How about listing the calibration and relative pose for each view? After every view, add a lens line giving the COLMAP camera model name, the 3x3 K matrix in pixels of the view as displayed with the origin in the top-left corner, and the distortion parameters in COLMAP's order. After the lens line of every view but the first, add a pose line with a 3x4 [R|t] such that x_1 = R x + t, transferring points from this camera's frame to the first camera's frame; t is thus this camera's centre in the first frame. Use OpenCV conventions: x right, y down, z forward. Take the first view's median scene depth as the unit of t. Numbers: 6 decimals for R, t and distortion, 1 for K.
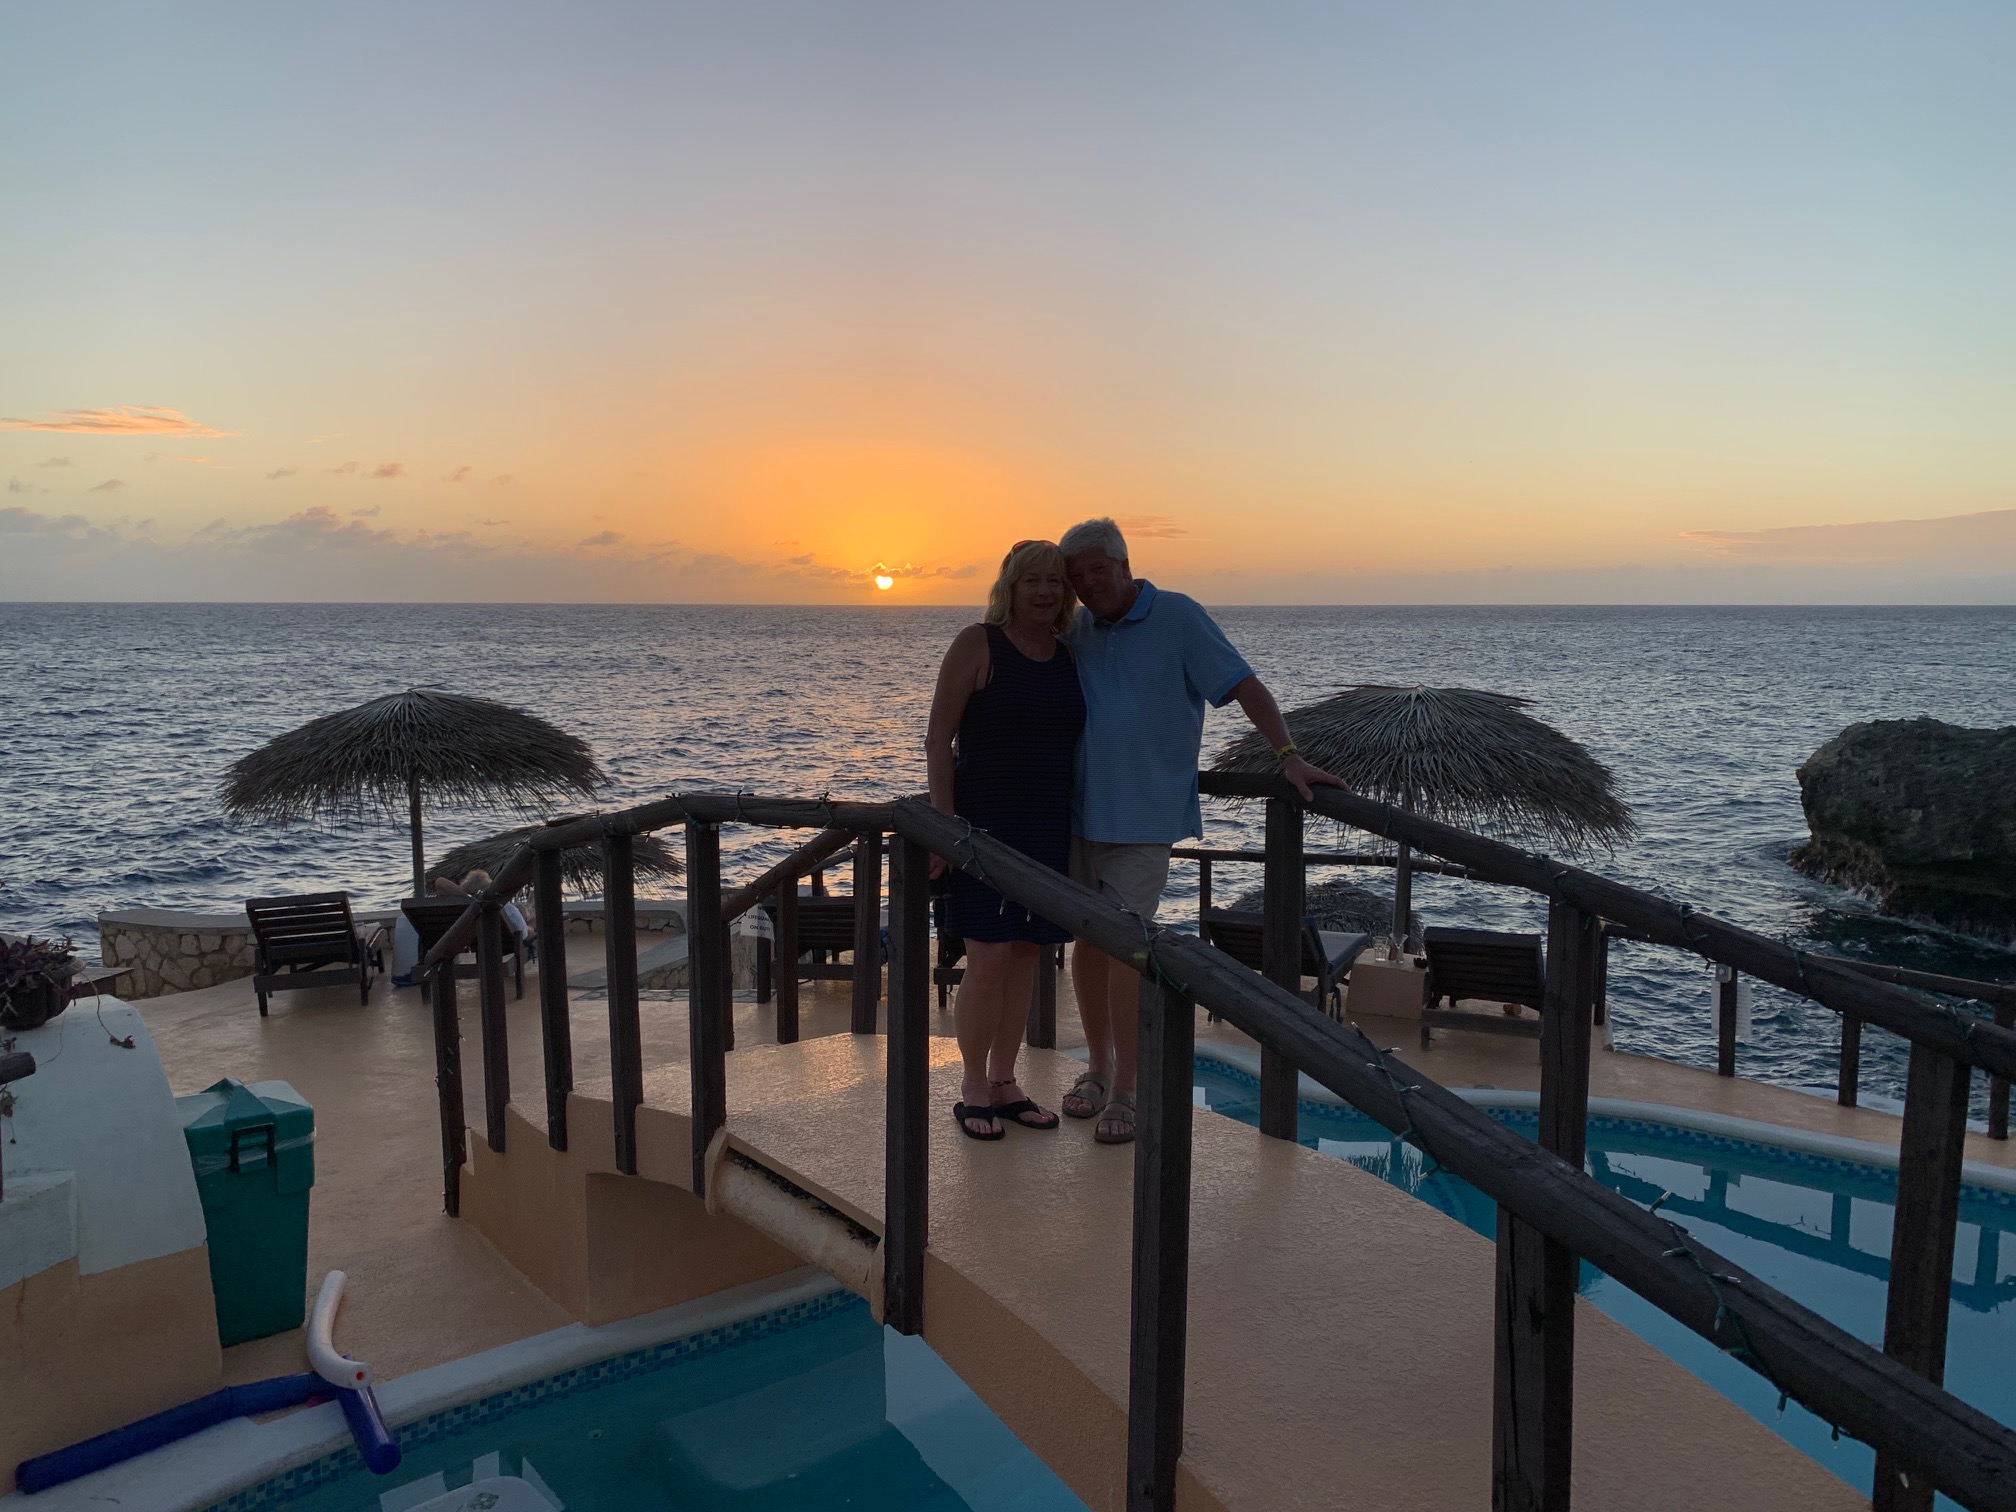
lens RADIAL K [[1611.4, 0, 1008.0], [0, 1611.4, 756.0], [0, 0, 1]] dist [0.008958, 0.004365]
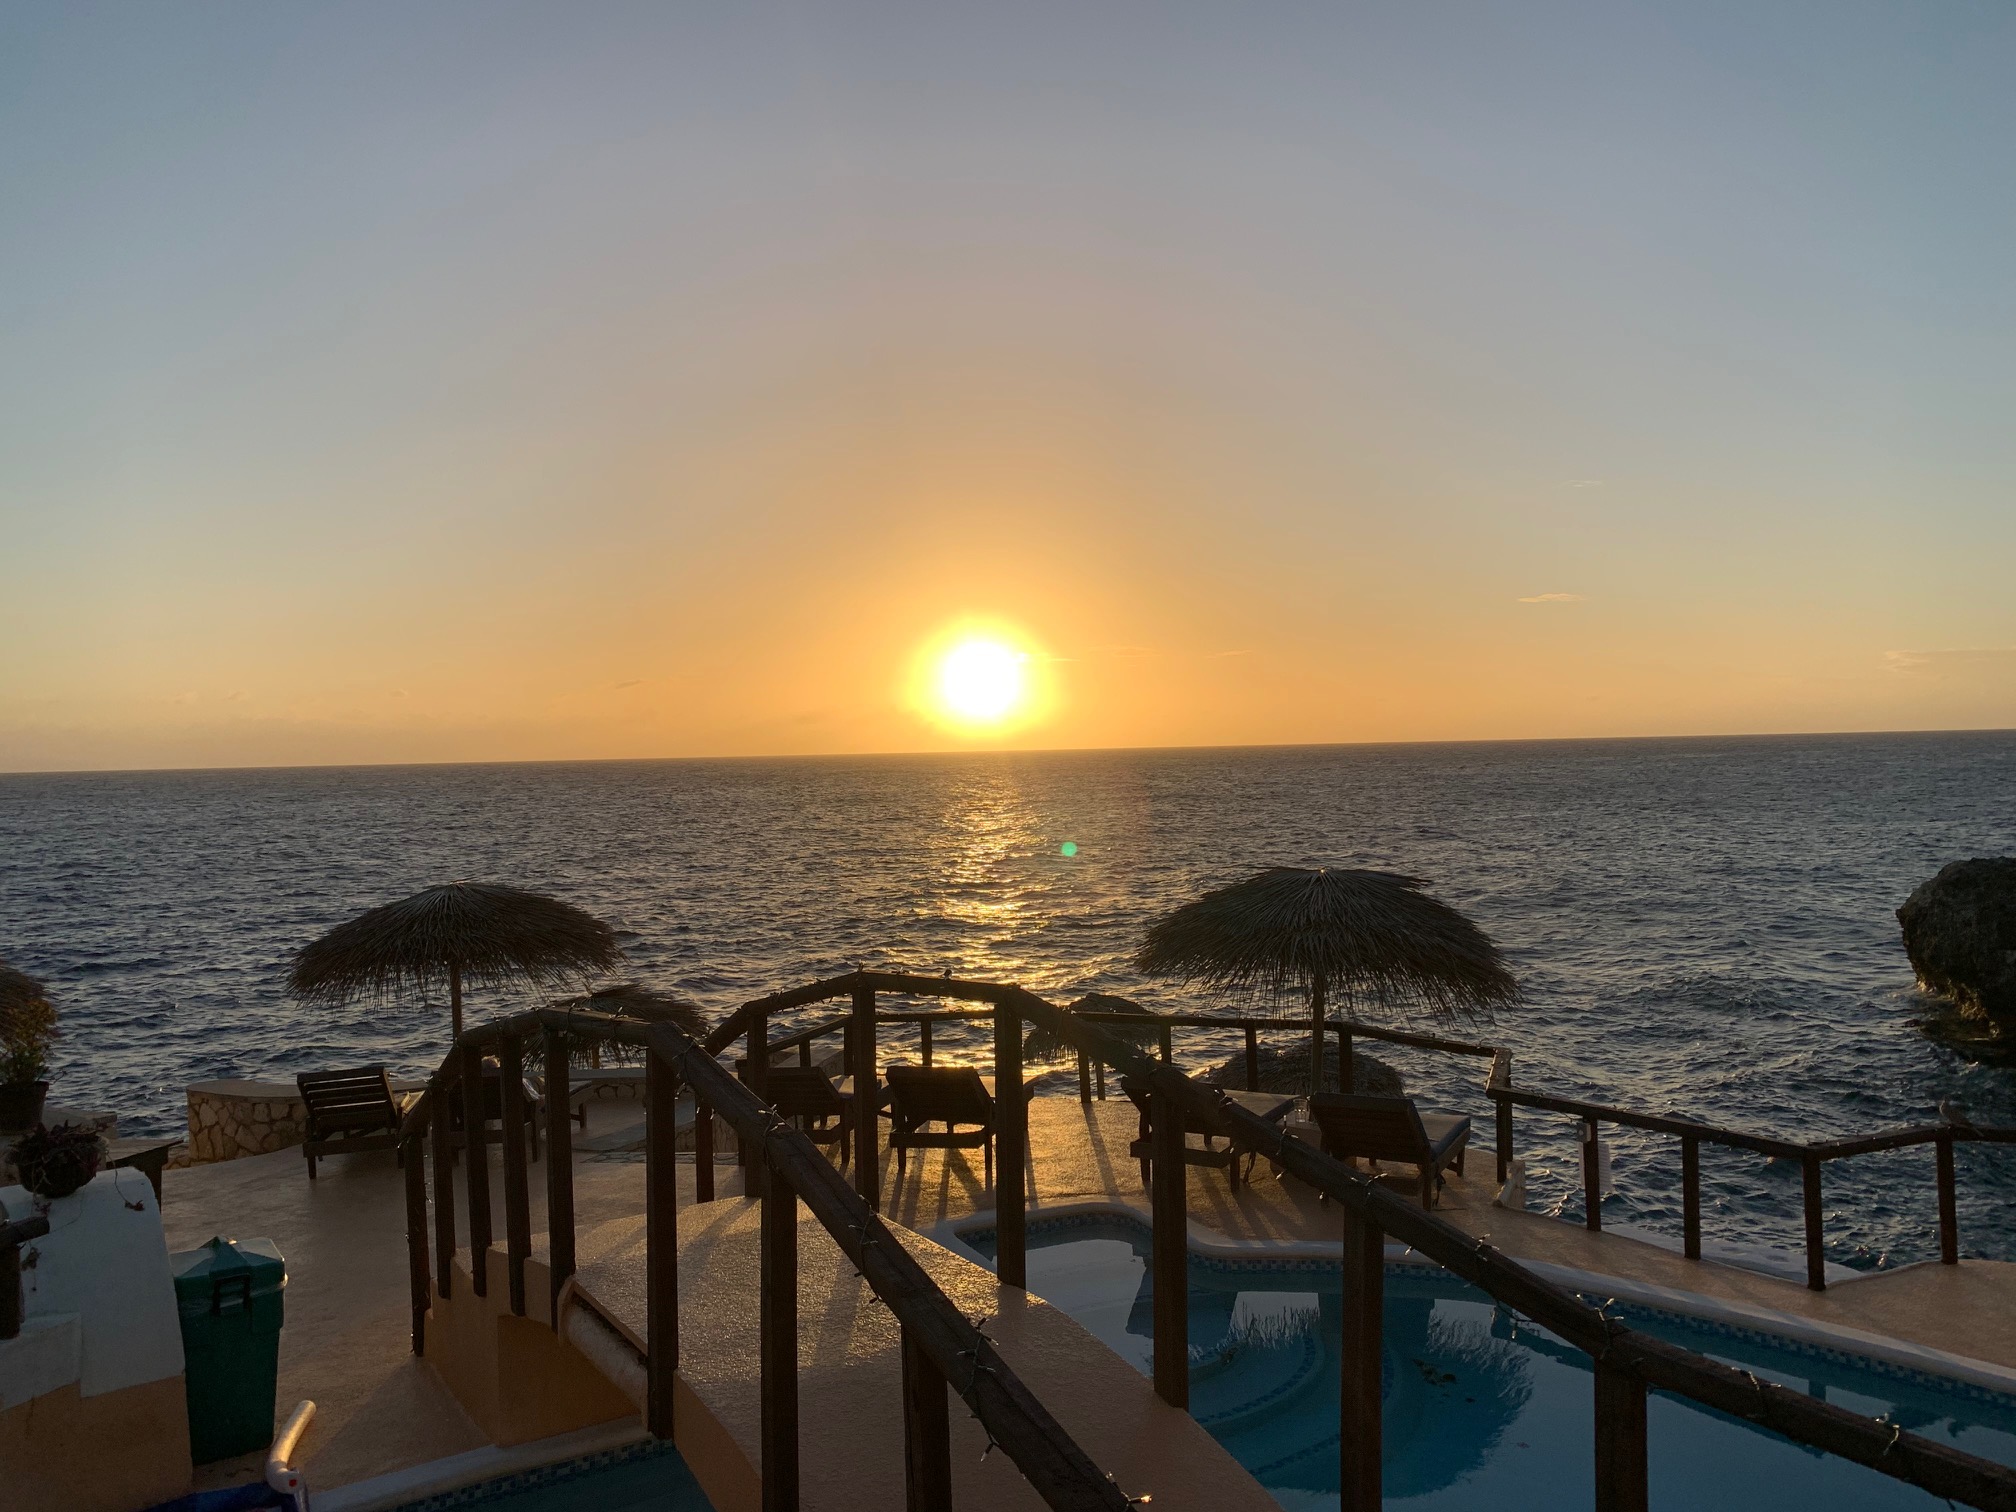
lens RADIAL K [[1611.4, 0, 1008.0], [0, 1611.4, 756.0], [0, 0, 1]] dist [0.008958, 0.004365]
pose [[0.996853, -0.024027, -0.075545, 0.133307], [0.017176, 0.995789, -0.090055, -0.026292], [0.077390, 0.088474, 0.993068, -0.125781]]
